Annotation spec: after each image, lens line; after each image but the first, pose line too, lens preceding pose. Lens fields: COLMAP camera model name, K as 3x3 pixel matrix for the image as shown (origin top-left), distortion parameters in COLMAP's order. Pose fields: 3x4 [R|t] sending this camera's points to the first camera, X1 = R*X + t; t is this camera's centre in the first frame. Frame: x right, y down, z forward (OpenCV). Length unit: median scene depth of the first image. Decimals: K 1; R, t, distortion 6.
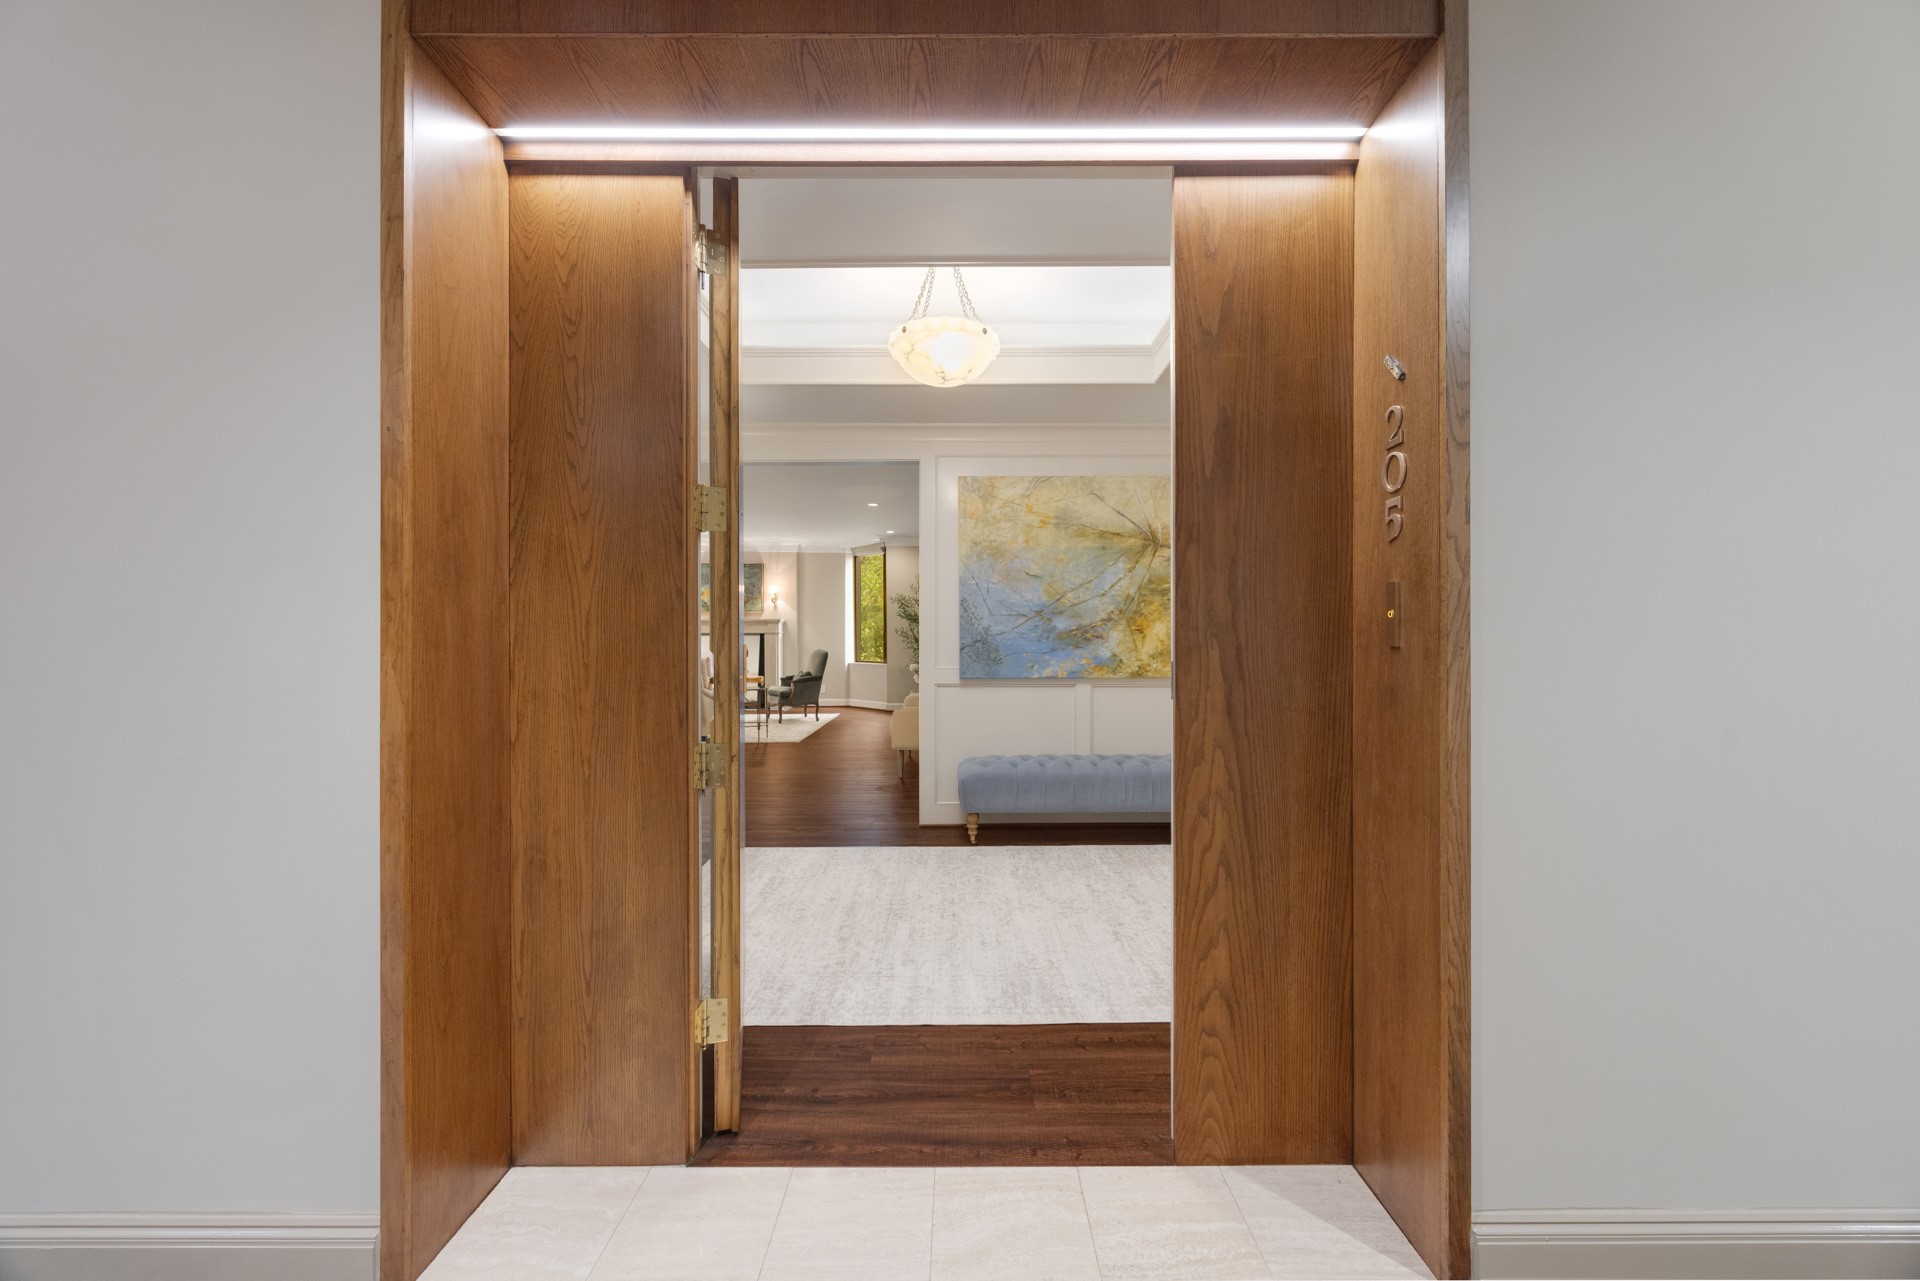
lens RADIAL K [[754.1, 0, 944.0], [0, 754.1, 640.6], [0, 0, 1]] dist [-0.011049, 0.000175]
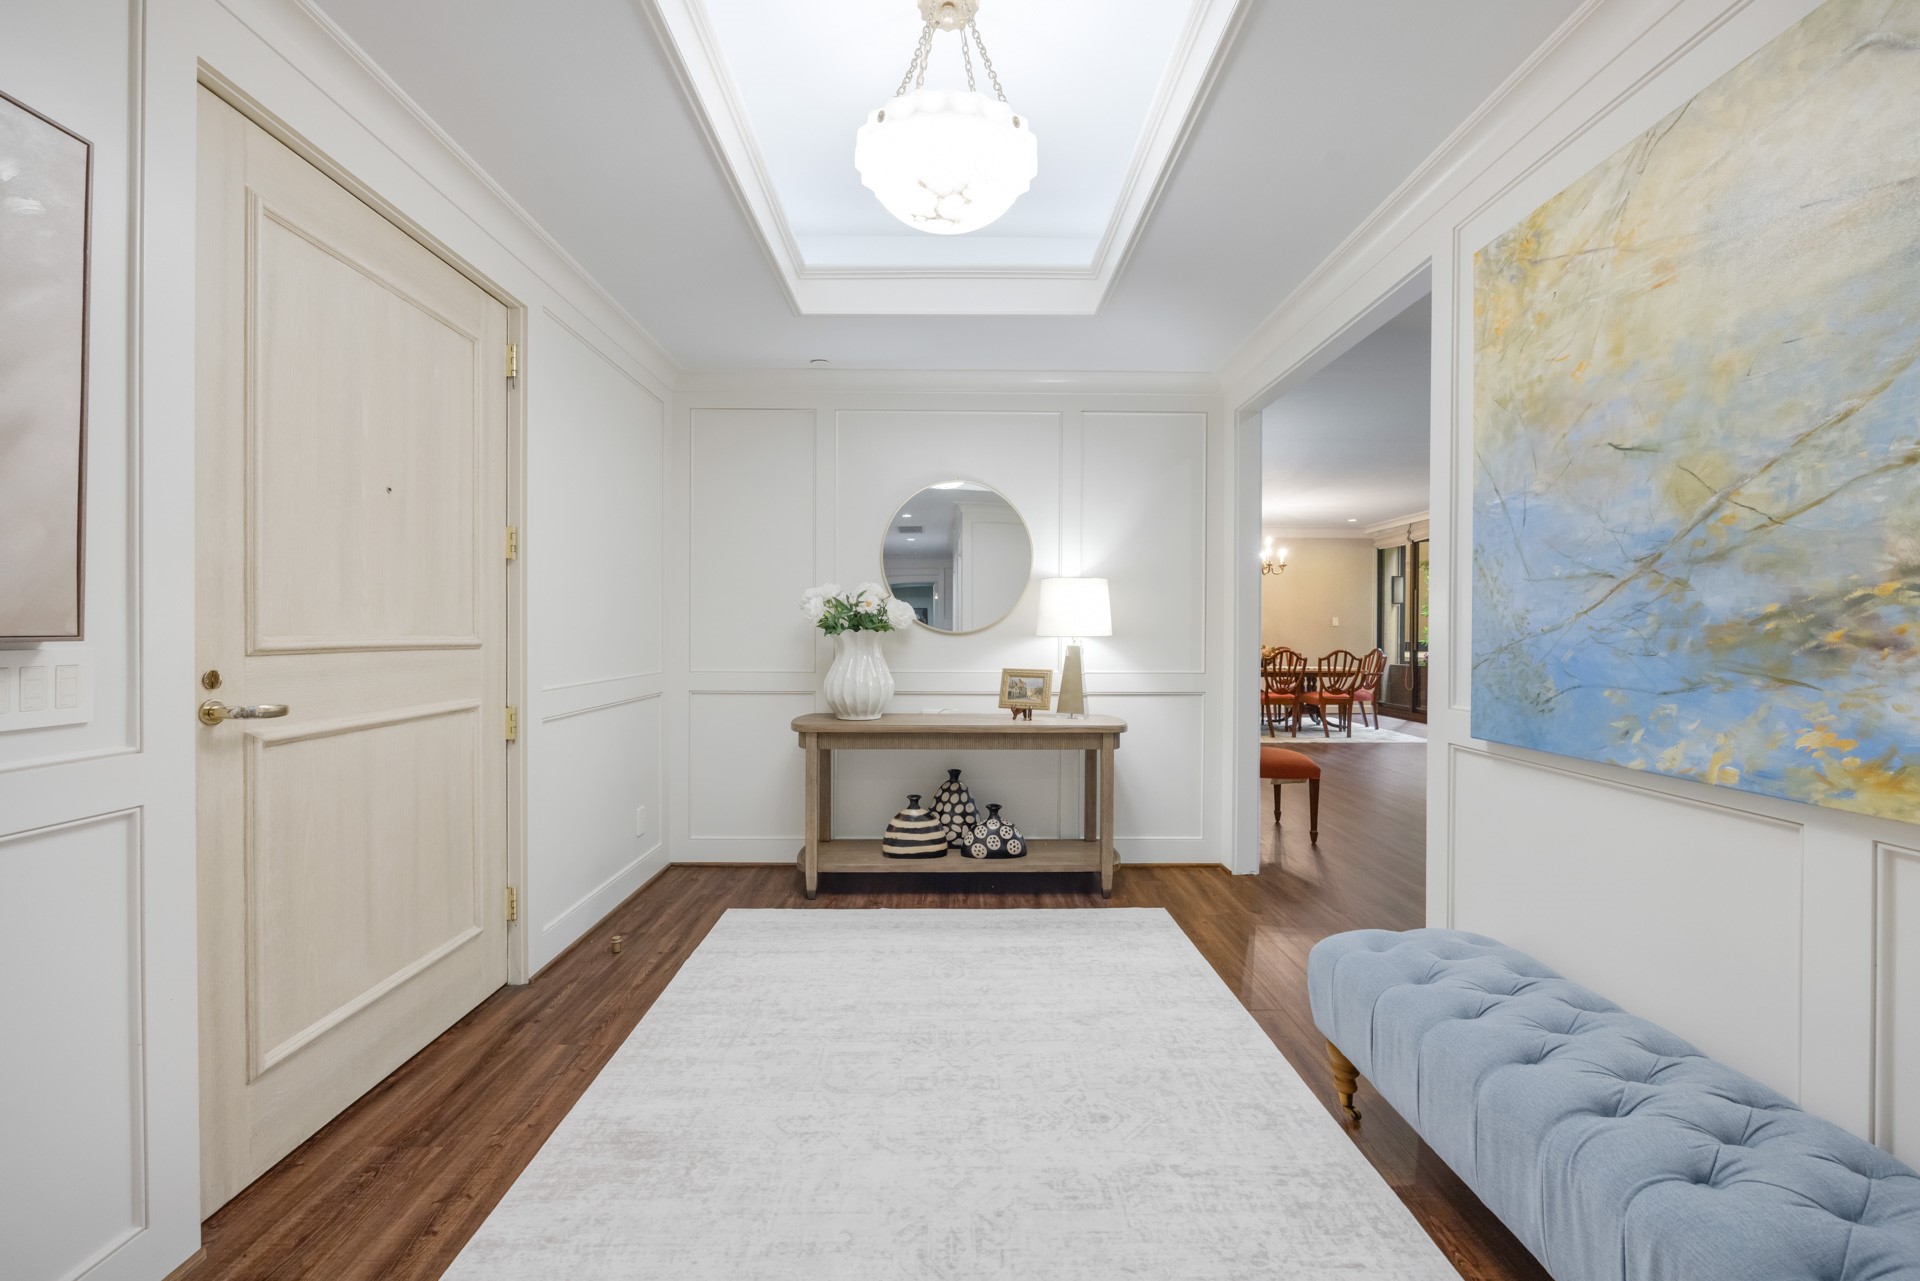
lens RADIAL K [[754.1, 0, 951.1], [0, 754.1, 639.0], [0, 0, 1]] dist [-0.011049, 0.000175]
pose [[0.011604, 0.010128, -0.999881, 0.432809], [-0.010286, 0.999897, 0.010009, -0.005569], [0.999880, 0.010169, 0.011707, 0.707340]]
